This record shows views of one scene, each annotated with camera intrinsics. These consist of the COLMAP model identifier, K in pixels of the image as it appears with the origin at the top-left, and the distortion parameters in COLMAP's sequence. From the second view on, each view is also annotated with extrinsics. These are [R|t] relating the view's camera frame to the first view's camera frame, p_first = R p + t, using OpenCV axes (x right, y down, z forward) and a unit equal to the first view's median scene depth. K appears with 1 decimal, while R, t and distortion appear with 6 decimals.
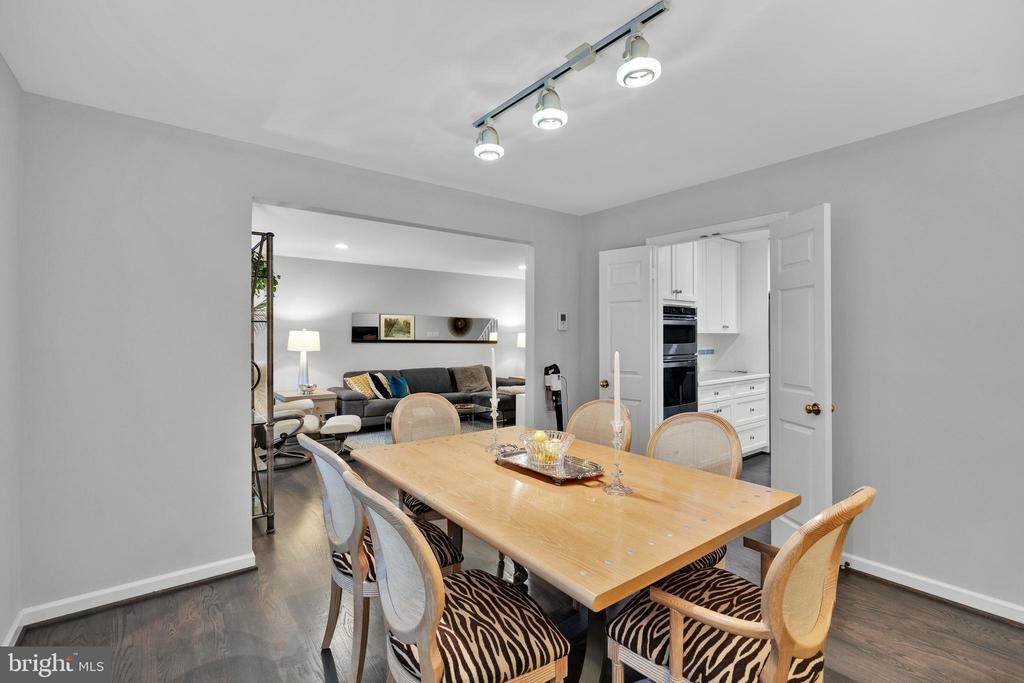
lens RADIAL K [[479.3, 0, 512.0], [0, 479.3, 341.5], [0, 0, 1]] dist [-0.004864, -0.000336]
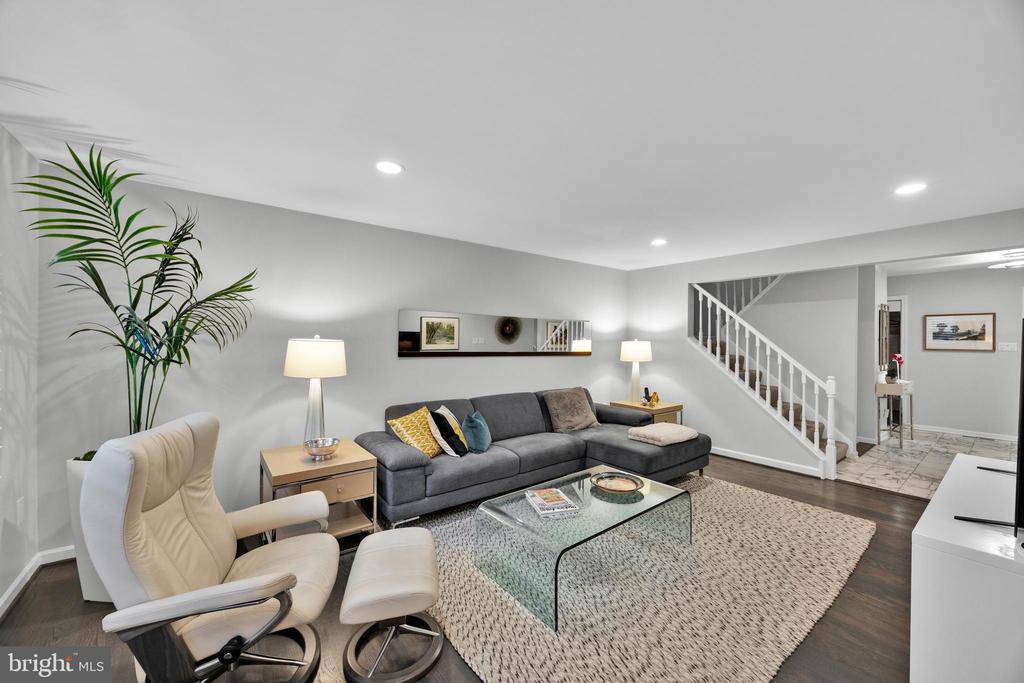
lens RADIAL K [[391.2, 0, 507.3], [0, 391.2, 339.2], [0, 0, 1]] dist [0.000354, 0.000014]
pose [[0.999975, 0.003324, 0.006179, -0.179934], [-0.003241, 0.999905, -0.013384, -0.013193], [-0.006223, 0.013364, 0.999891, 0.452187]]
